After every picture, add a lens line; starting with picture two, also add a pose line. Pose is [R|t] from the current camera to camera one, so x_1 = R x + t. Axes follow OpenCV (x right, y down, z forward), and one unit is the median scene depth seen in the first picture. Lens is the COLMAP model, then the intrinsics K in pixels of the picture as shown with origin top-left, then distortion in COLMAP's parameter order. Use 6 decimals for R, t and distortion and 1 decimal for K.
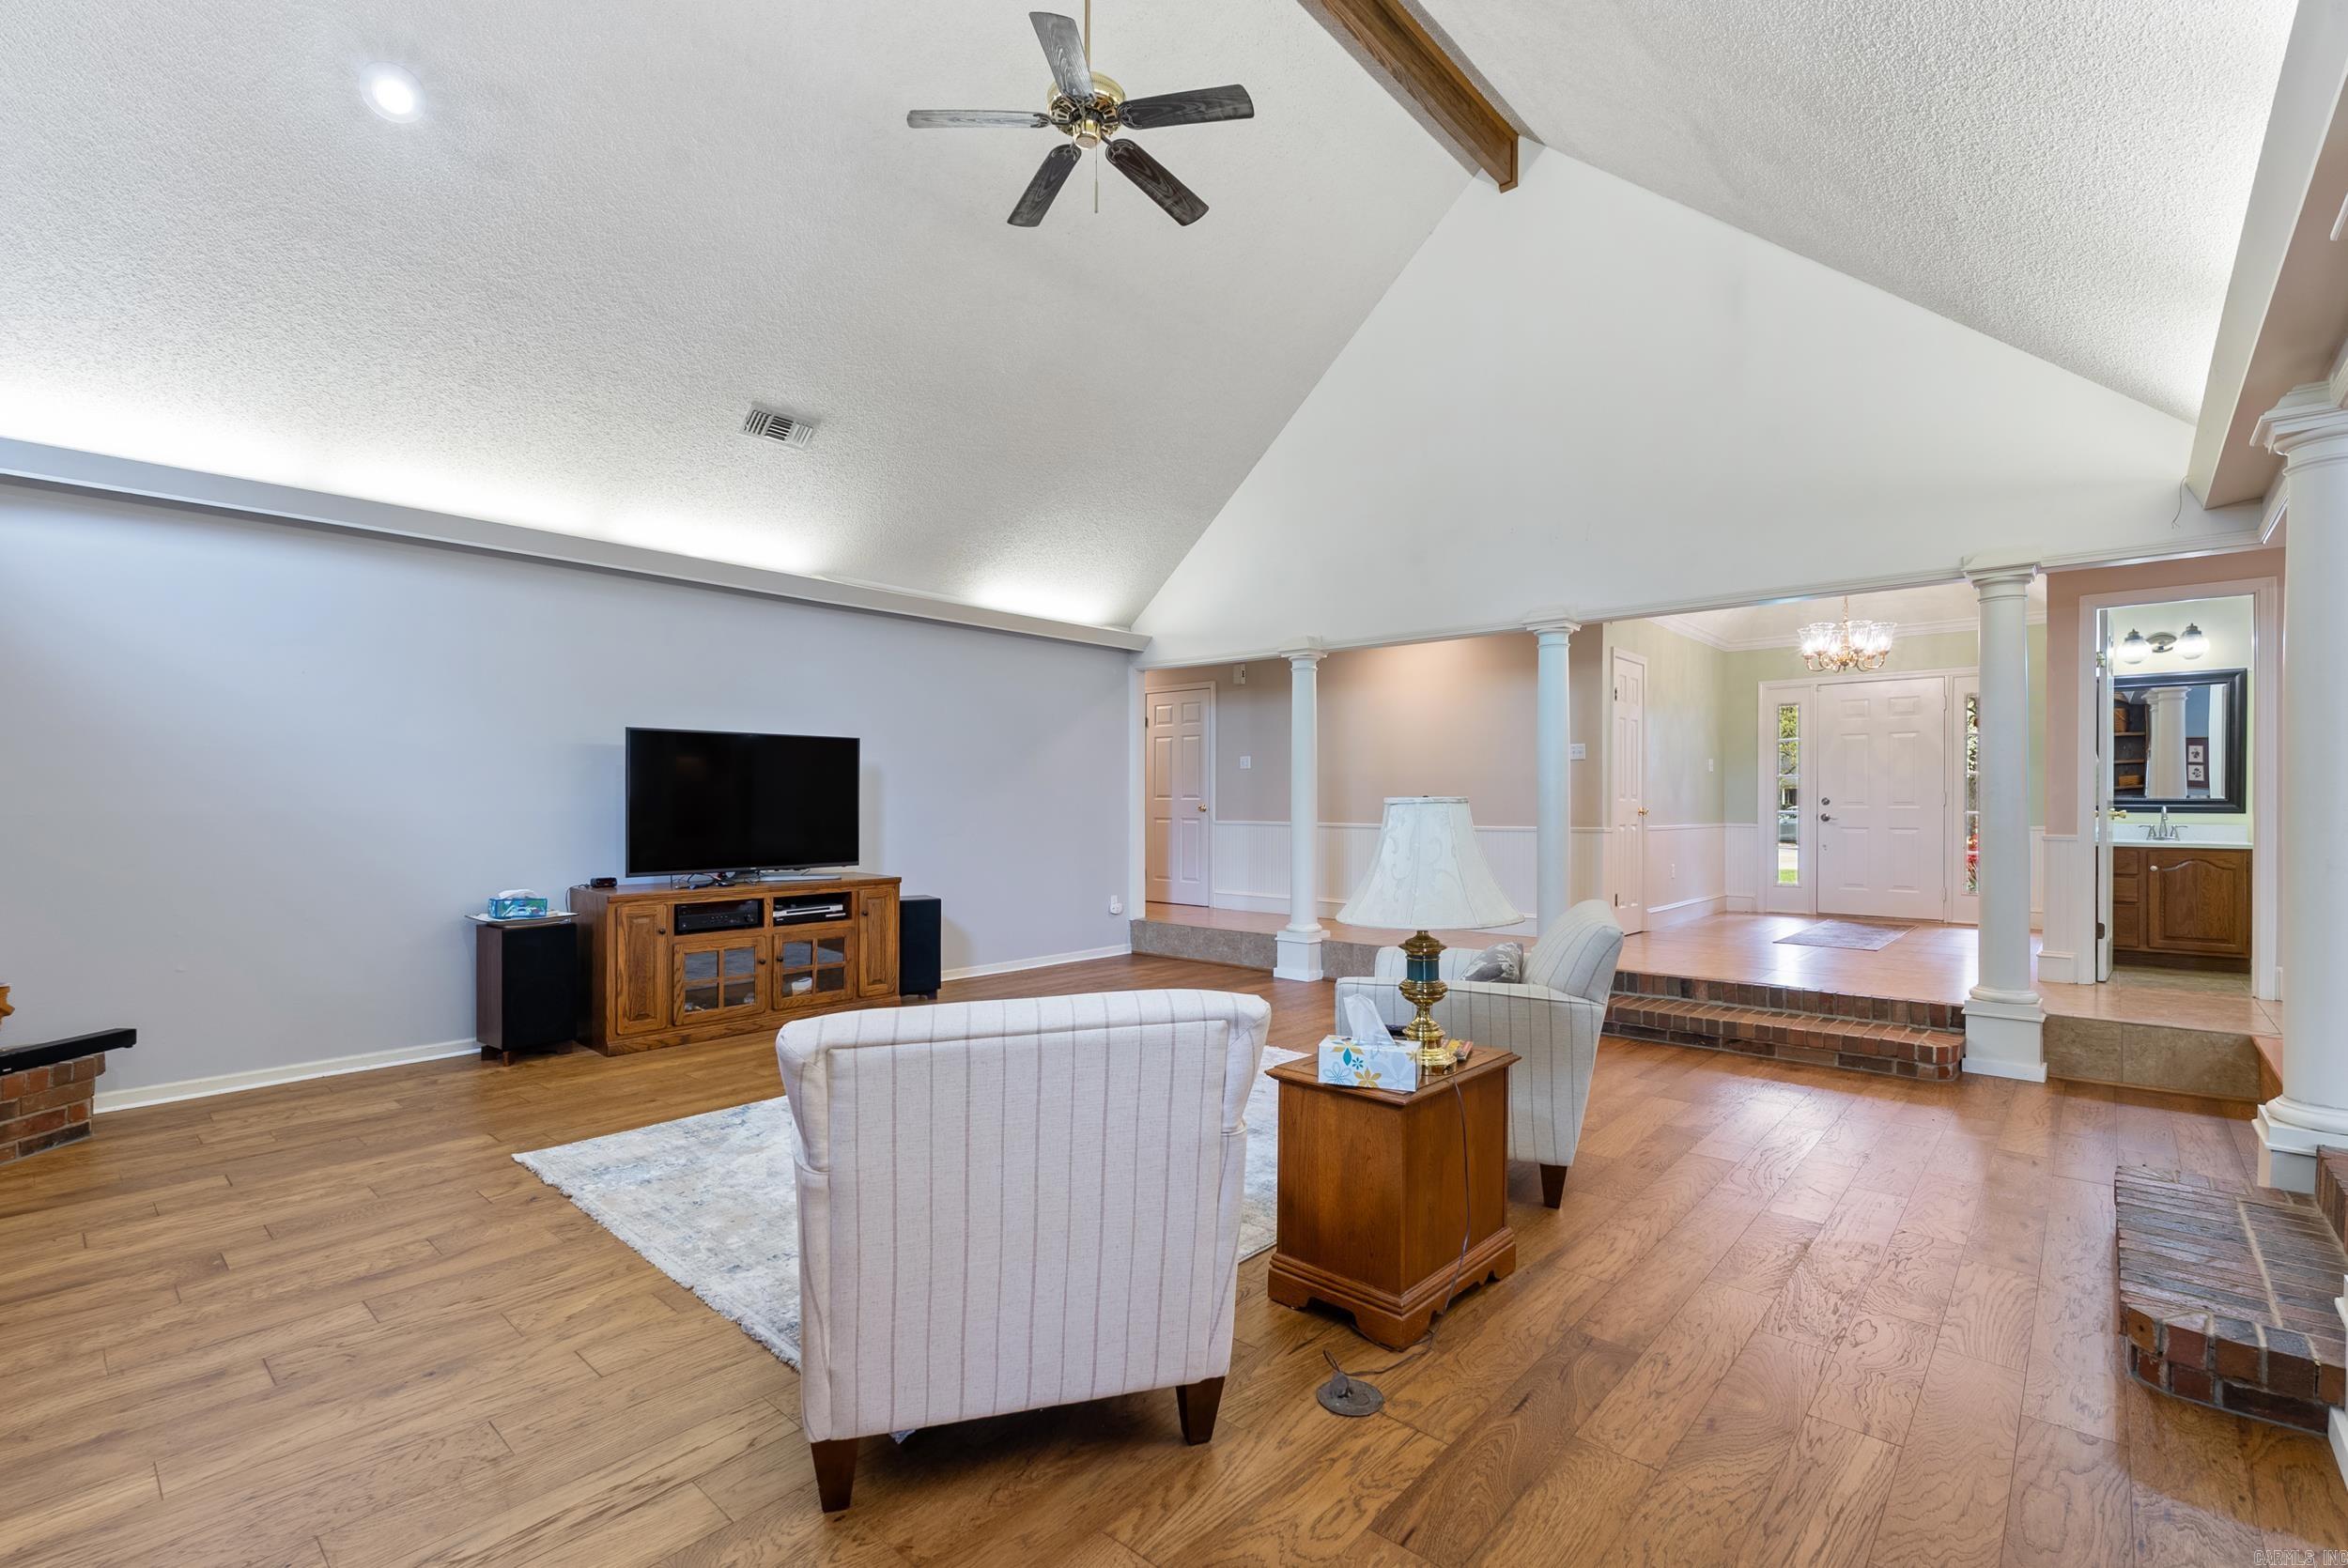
lens RADIAL K [[1037.9, 0, 1173.1], [0, 1037.9, 814.1], [0, 0, 1]] dist [-0.009968, 0.002621]
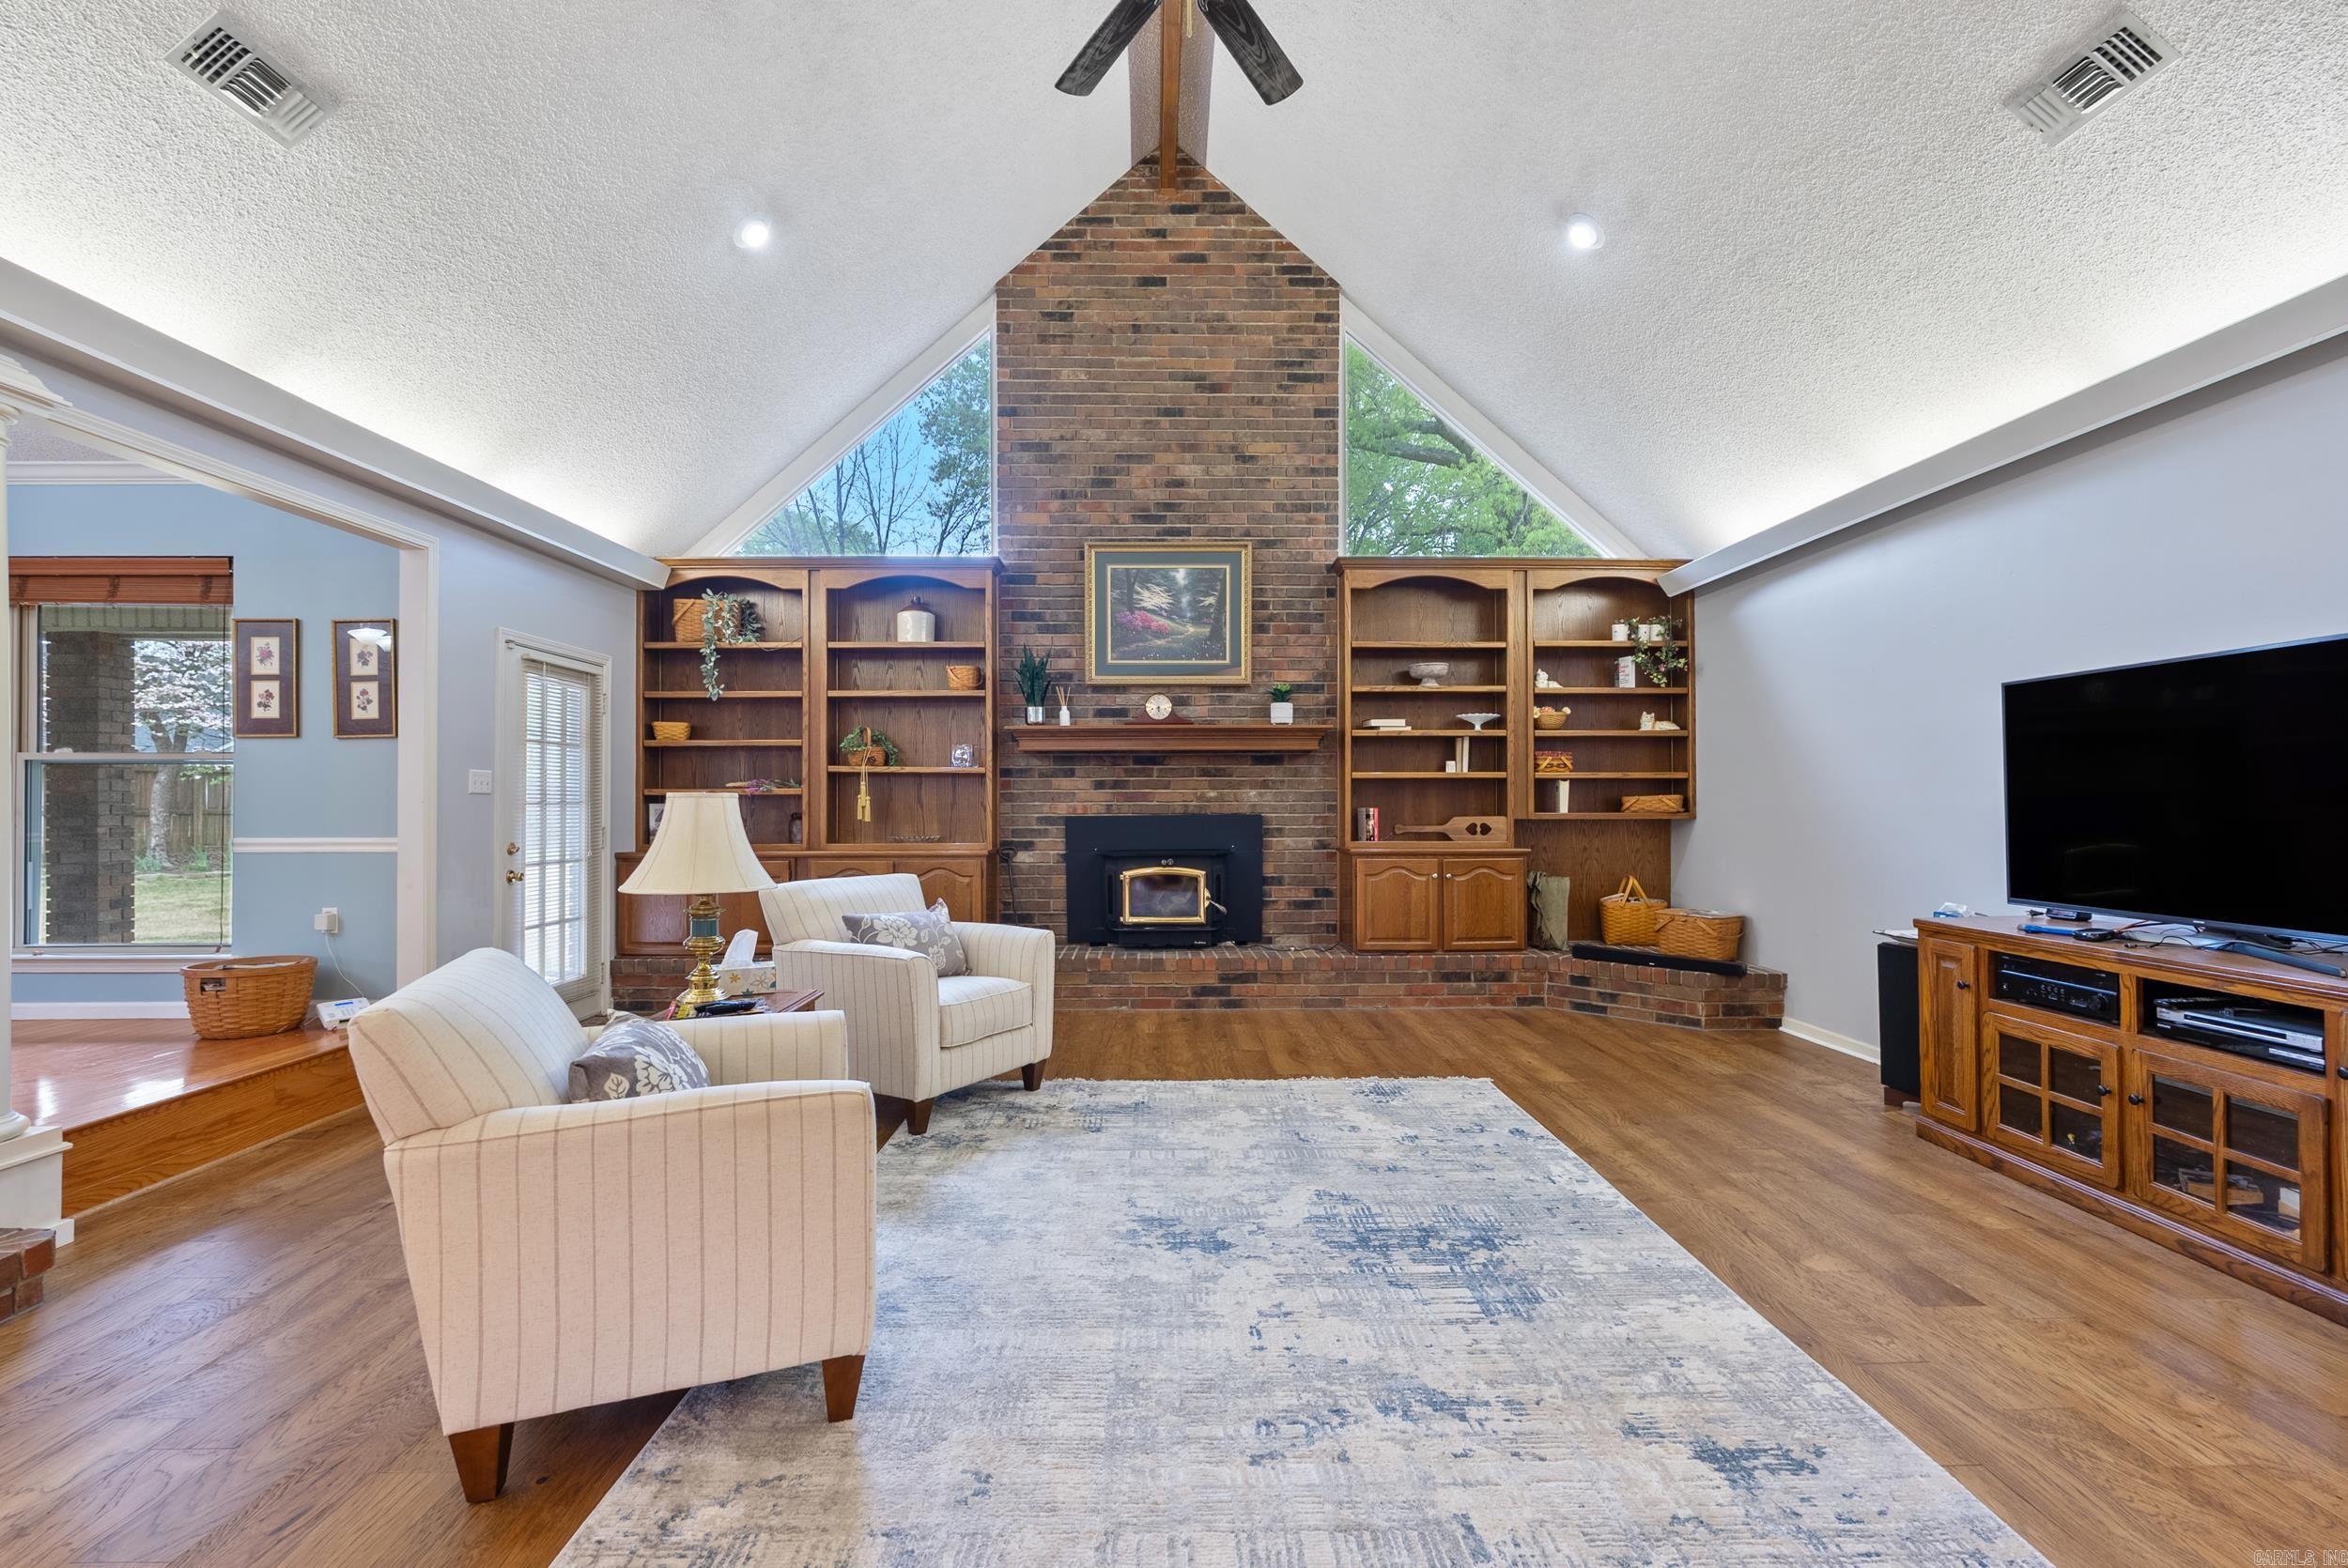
lens RADIAL K [[1037.9, 0, 1180.7], [0, 1037.9, 796.6], [0, 0, 1]] dist [-0.009968, 0.002621]
pose [[-0.727066, 0.001144, -0.686567, 0.336580], [-0.002394, 0.999988, 0.004201, -0.010251], [0.686563, 0.004698, -0.727055, 1.134986]]
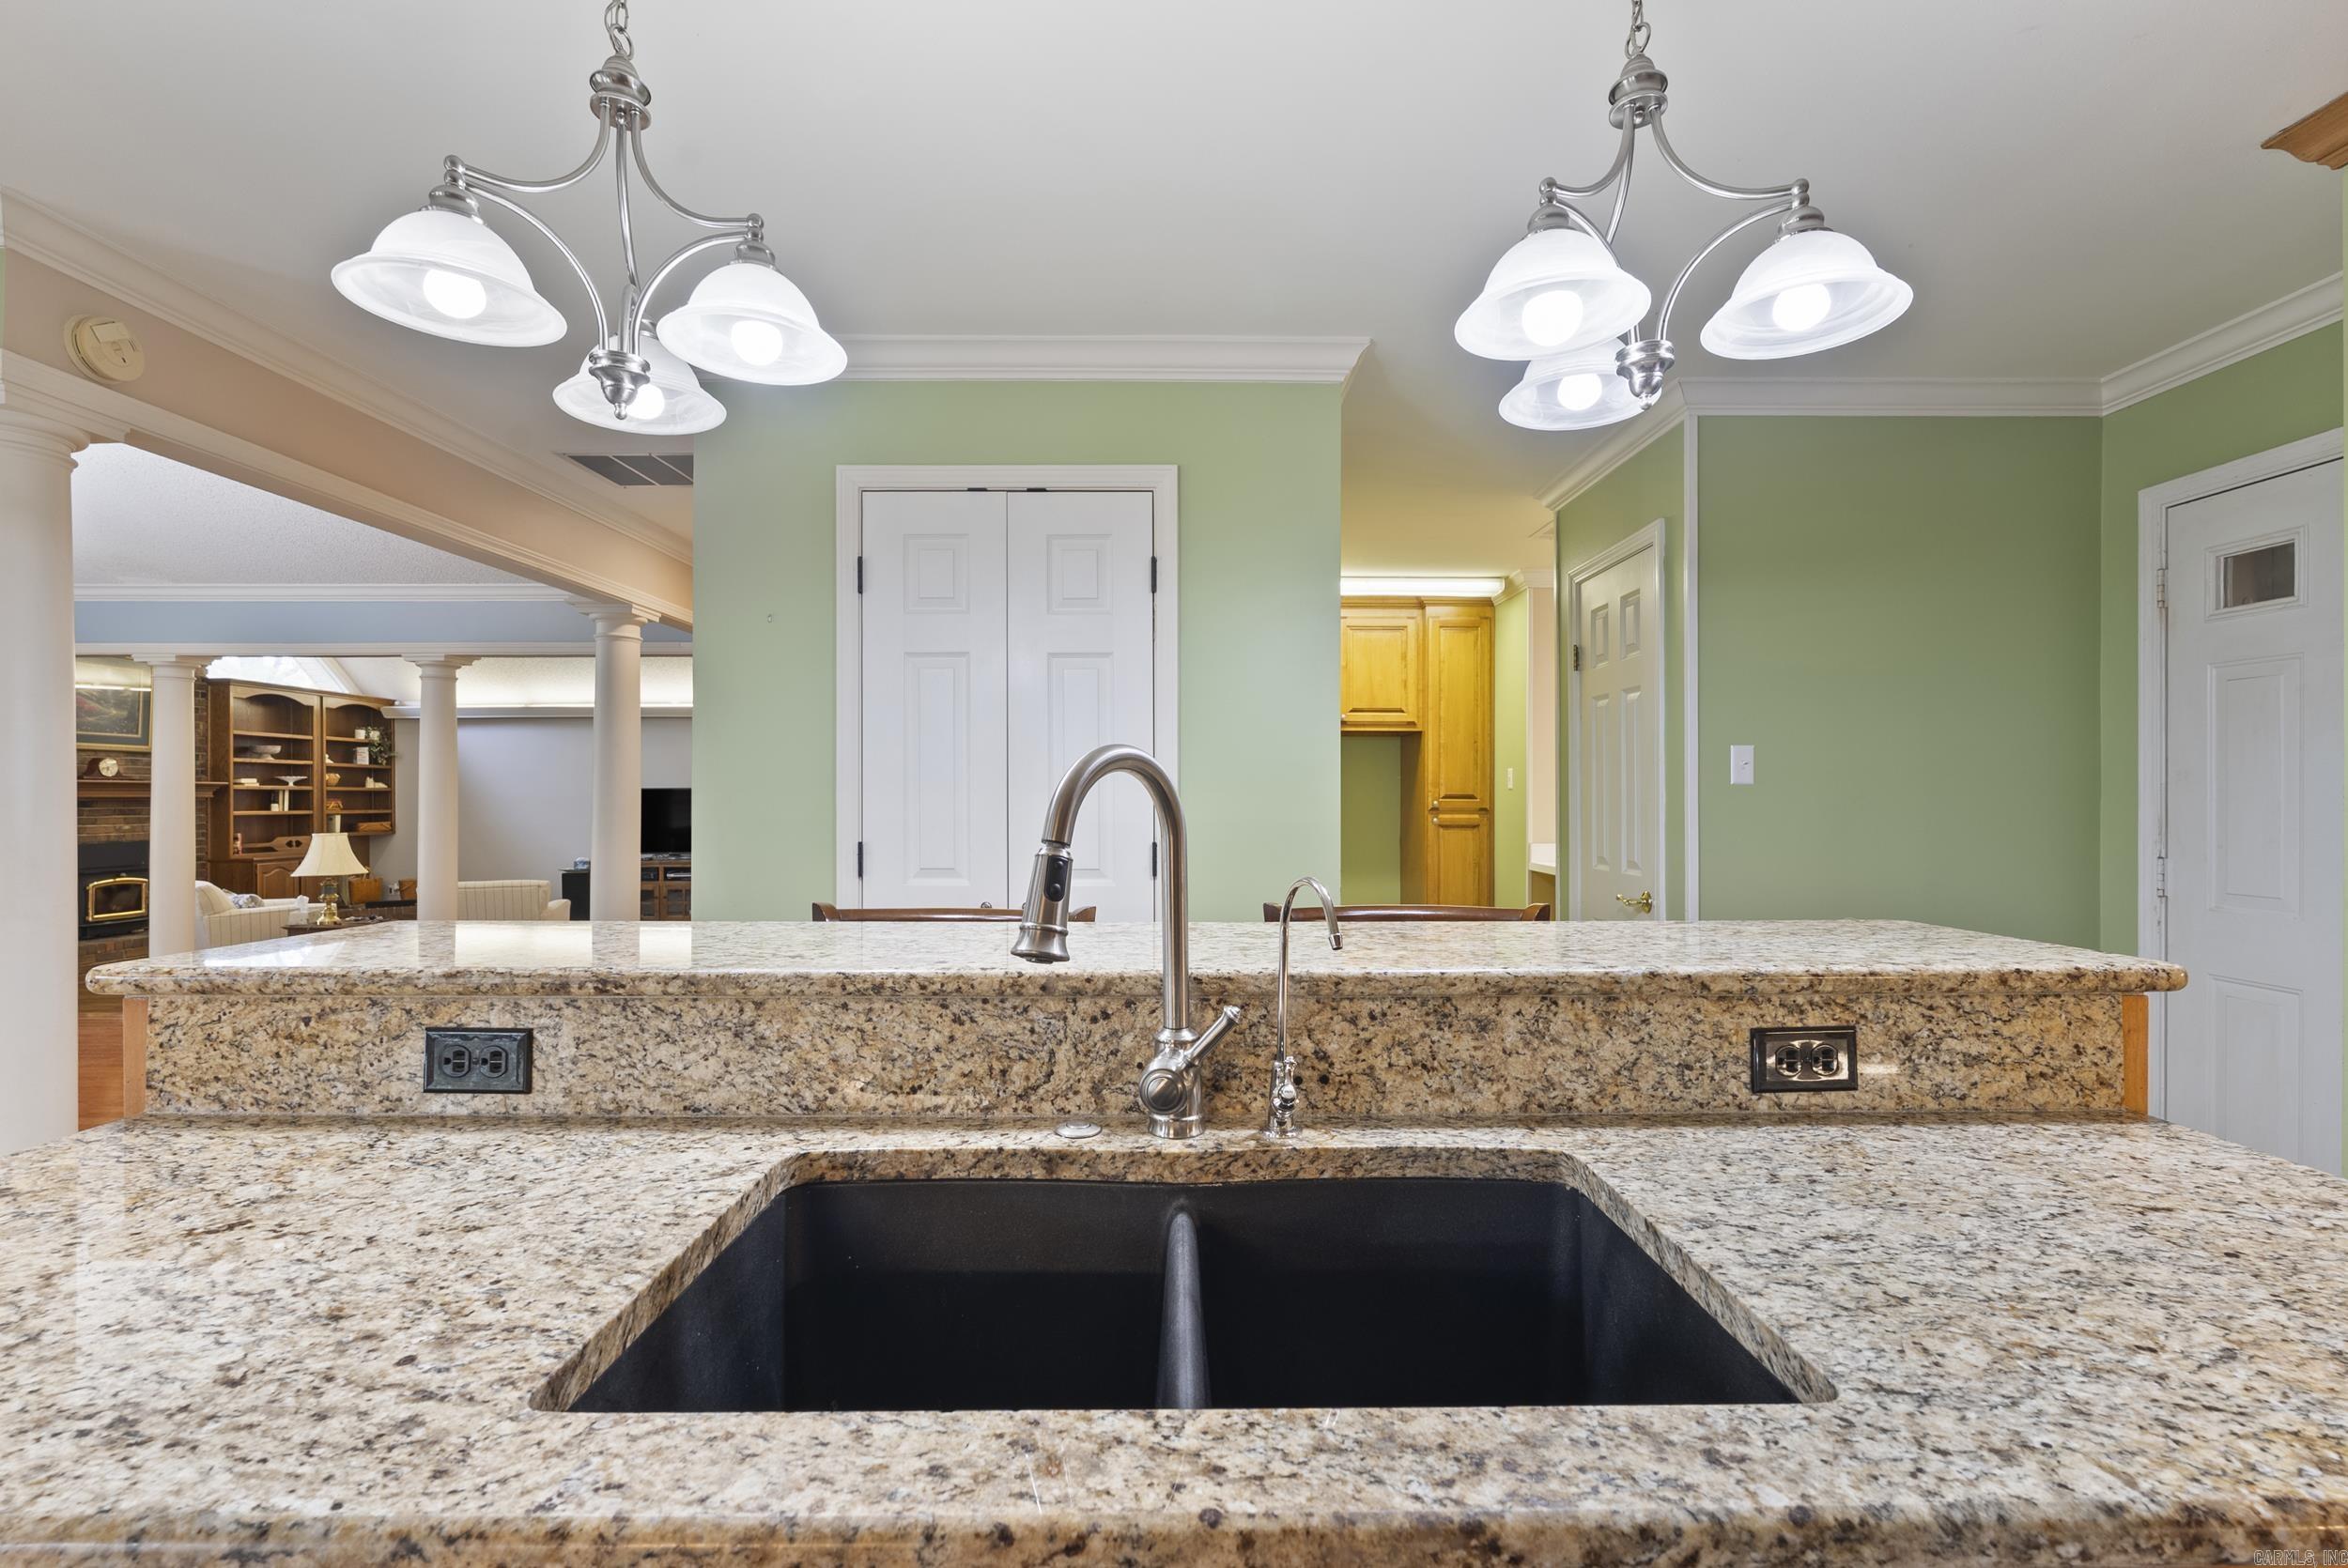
lens RADIAL K [[1037.9, 0, 1177.4], [0, 1037.9, 794.5], [0, 0, 1]] dist [-0.009968, 0.002621]
pose [[0.674206, -0.006965, -0.738510, 2.007578], [-0.000080, 0.999955, -0.009504, -0.048243], [0.738543, 0.006467, 0.674175, 0.389130]]
